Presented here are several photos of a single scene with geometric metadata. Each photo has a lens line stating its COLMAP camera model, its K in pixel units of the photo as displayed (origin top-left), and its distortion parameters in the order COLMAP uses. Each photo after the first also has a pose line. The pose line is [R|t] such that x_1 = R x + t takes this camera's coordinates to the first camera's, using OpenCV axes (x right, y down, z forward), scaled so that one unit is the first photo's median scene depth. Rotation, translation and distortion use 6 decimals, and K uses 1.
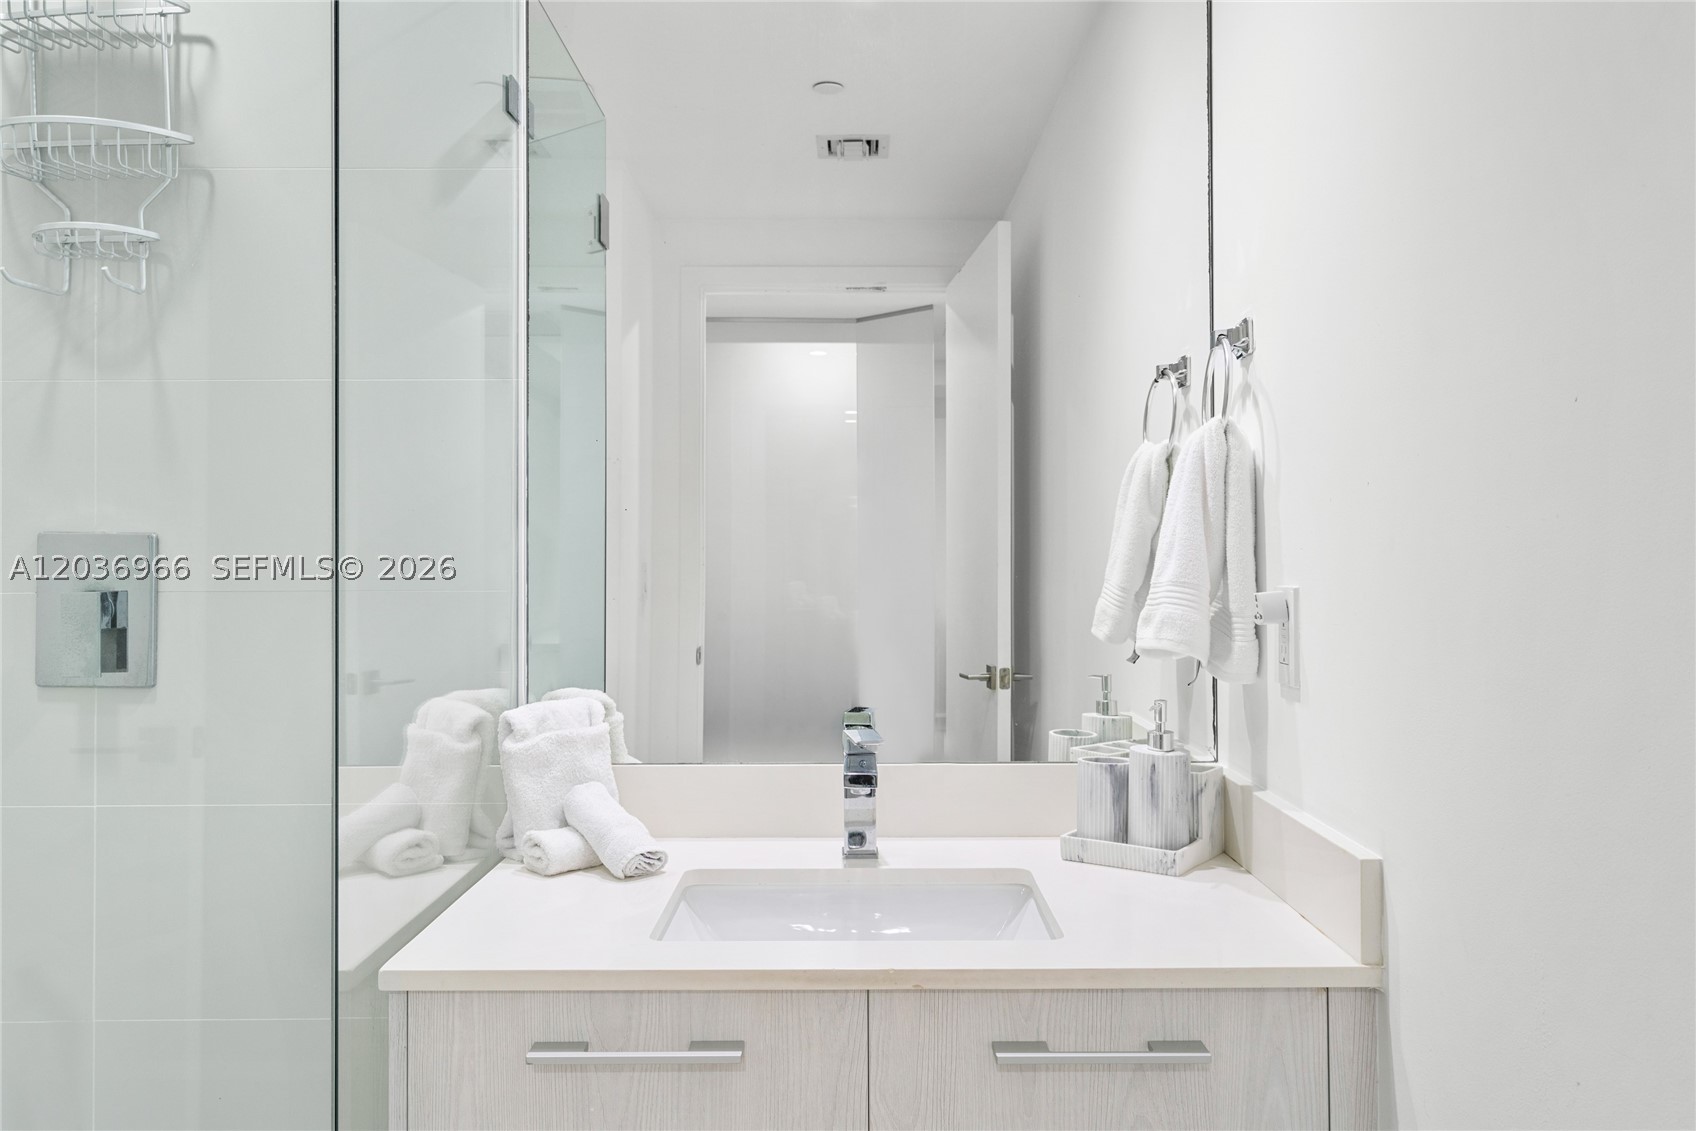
lens RADIAL K [[1279.1, 0, 847.0], [0, 1279.1, 532.4], [0, 0, 1]] dist [0.061344, -0.042170]
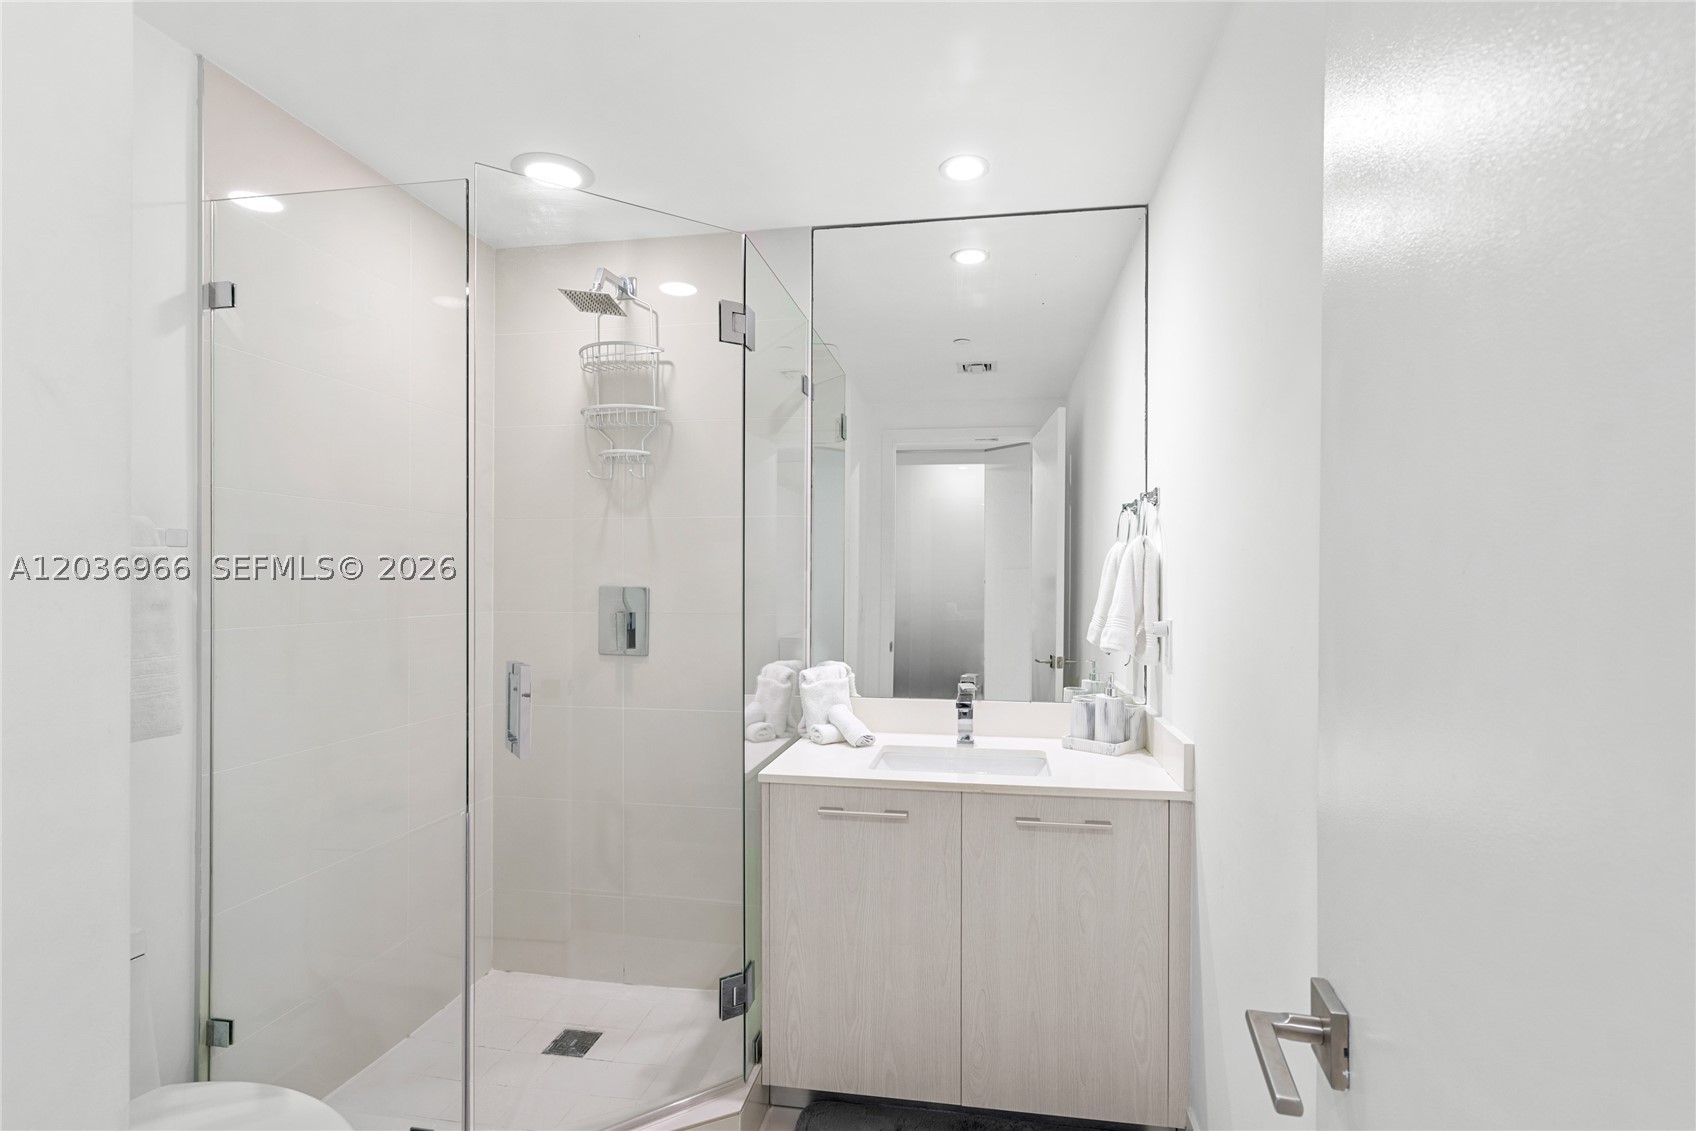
lens RADIAL K [[838.6, 0, 865.0], [0, 838.6, 580.9], [0, 0, 1]] dist [-0.000574, 0.000095]
pose [[0.989091, 0.007273, -0.147128, 0.048042], [-0.004727, 0.999833, 0.017644, -0.038295], [0.147232, -0.016756, 0.988960, -0.383849]]
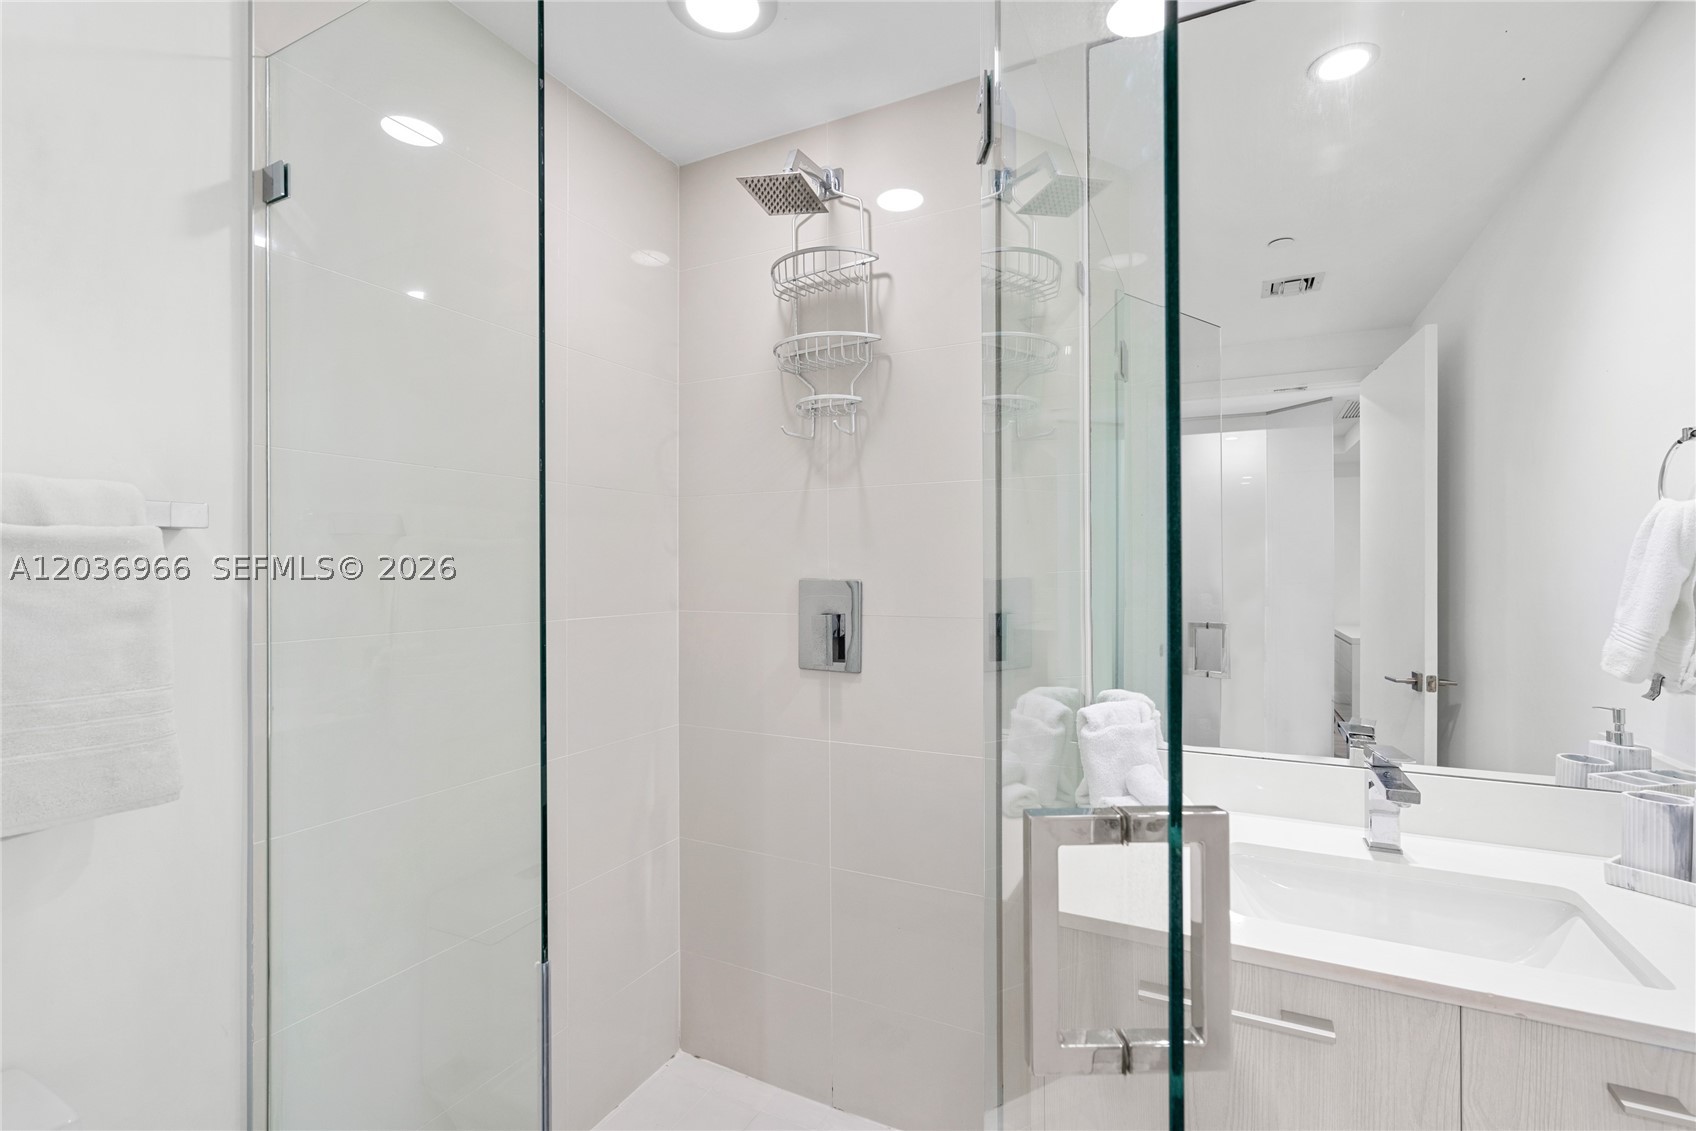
lens RADIAL K [[758.9, 0, 848.0], [0, 758.9, 565.5], [0, 0, 1]] dist [-0.003582, -0.000015]
pose [[0.899197, -0.001127, -0.437543, -0.132226], [0.006430, 0.999923, 0.010639, -0.029278], [0.437497, -0.012380, 0.899135, 0.135119]]
